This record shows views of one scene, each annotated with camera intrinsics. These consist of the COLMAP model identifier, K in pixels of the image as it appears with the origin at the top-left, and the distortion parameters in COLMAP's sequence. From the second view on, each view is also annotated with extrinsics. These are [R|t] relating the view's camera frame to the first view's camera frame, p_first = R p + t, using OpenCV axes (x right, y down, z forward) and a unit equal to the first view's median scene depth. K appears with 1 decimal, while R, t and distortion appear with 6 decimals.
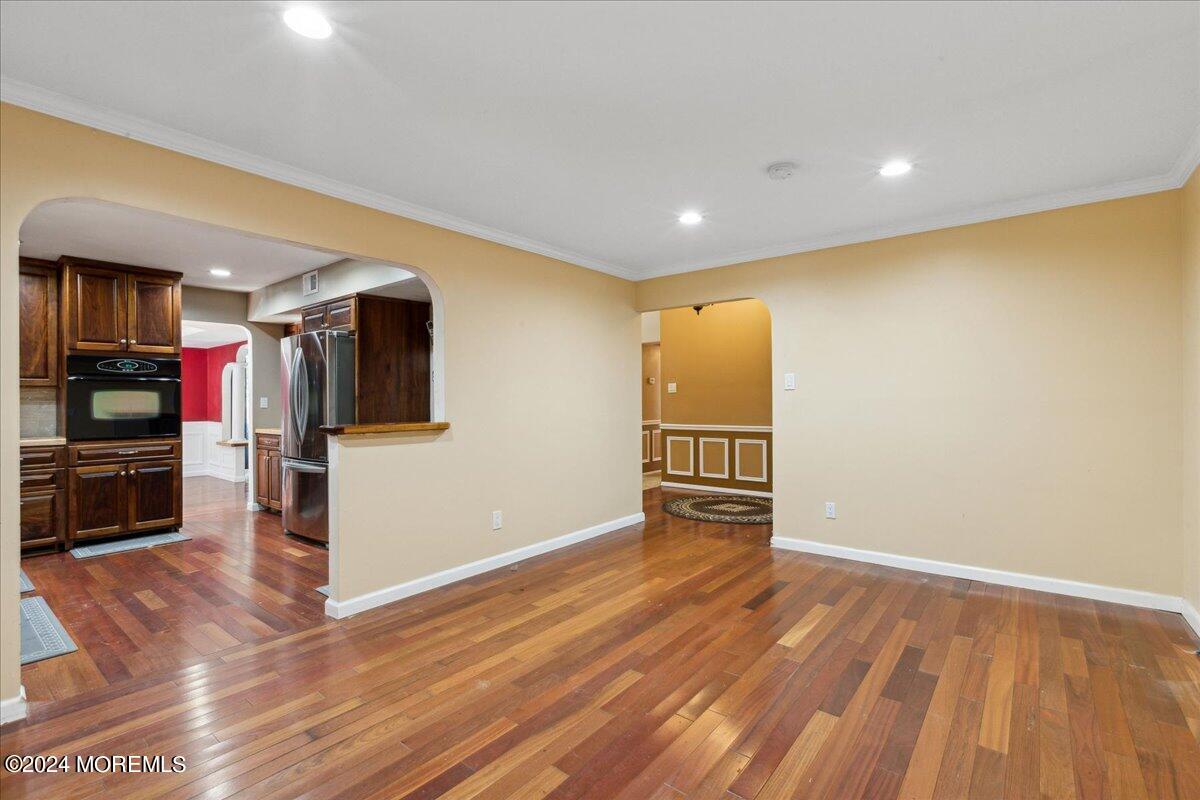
lens RADIAL K [[546.4, 0, 598.4], [0, 546.4, 399.8], [0, 0, 1]] dist [0.000497, 0.000092]
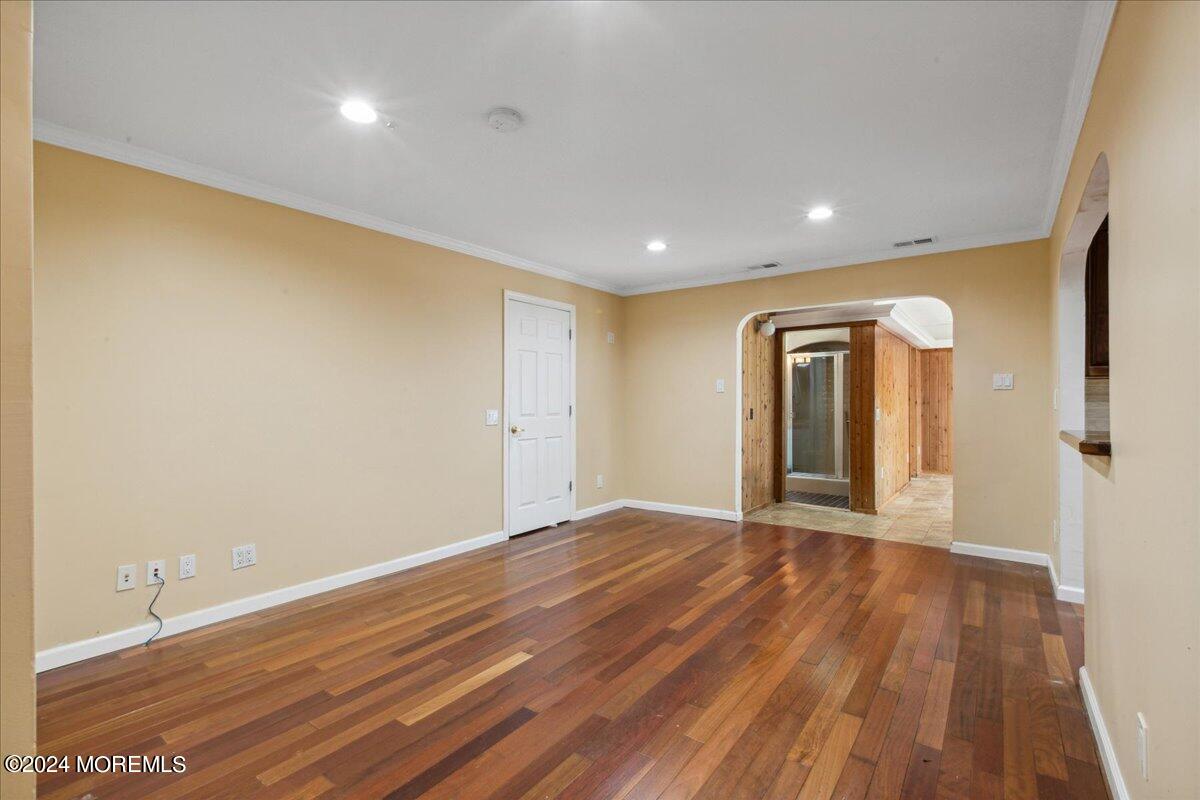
lens RADIAL K [[546.4, 0, 598.4], [0, 546.4, 399.4], [0, 0, 1]] dist [0.000497, 0.000092]
pose [[-0.999272, 0.009500, -0.036955, 0.263852], [0.009562, 0.999953, -0.001524, 0.000763], [0.036939, -0.001876, -0.999316, 2.110563]]
